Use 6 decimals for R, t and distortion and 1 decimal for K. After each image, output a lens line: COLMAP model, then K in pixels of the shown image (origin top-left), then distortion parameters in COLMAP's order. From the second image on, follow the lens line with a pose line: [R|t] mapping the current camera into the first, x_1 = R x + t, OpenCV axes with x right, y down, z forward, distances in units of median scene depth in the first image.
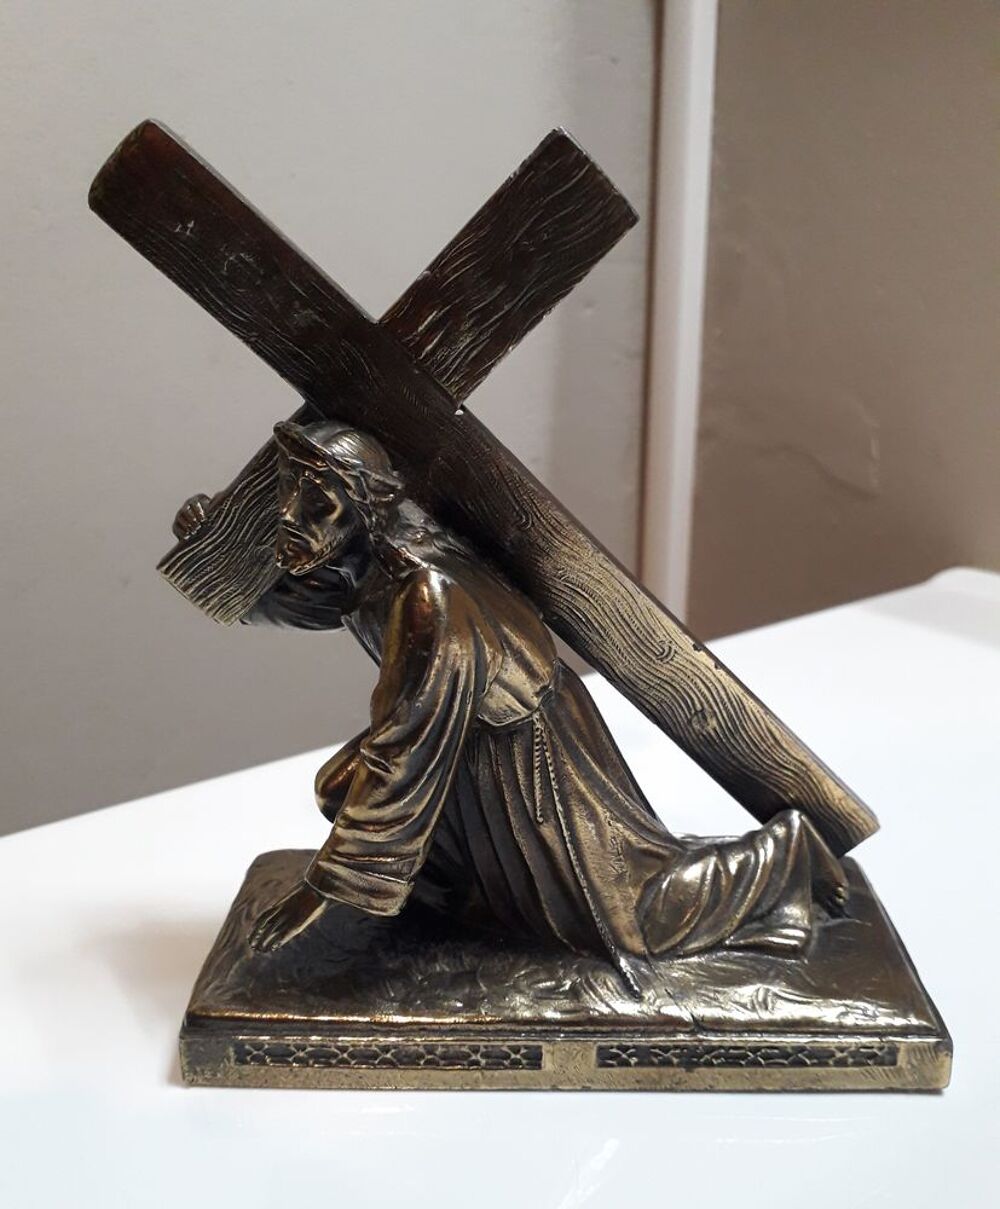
lens RADIAL K [[1182.0, 0, 530.9], [0, 1182.0, 558.9], [0, 0, 1]] dist [0.011793, -0.096363]
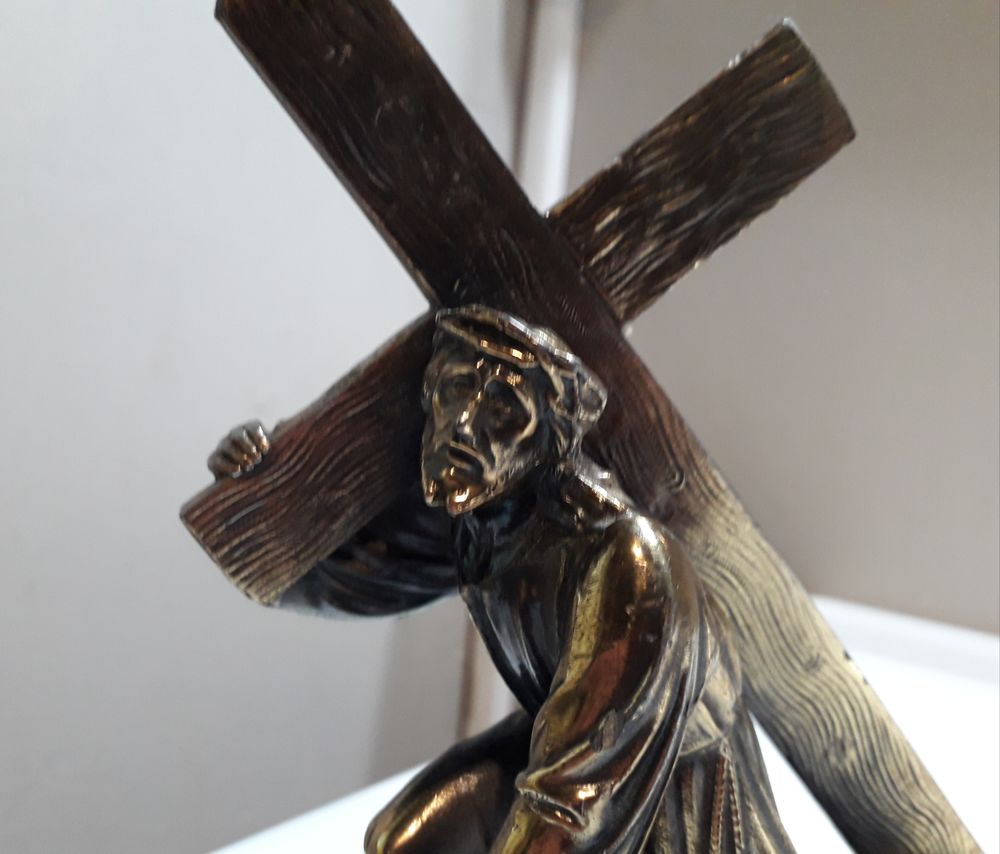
lens RADIAL K [[949.8, 0, 500.4], [0, 949.8, 349.1], [0, 0, 1]] dist [0.101097, -0.184234]
pose [[0.971239, 0.101585, 0.215351, -0.283280], [-0.040712, 0.961954, -0.270161, 0.065241], [-0.234602, 0.253624, 0.938423, 0.403356]]
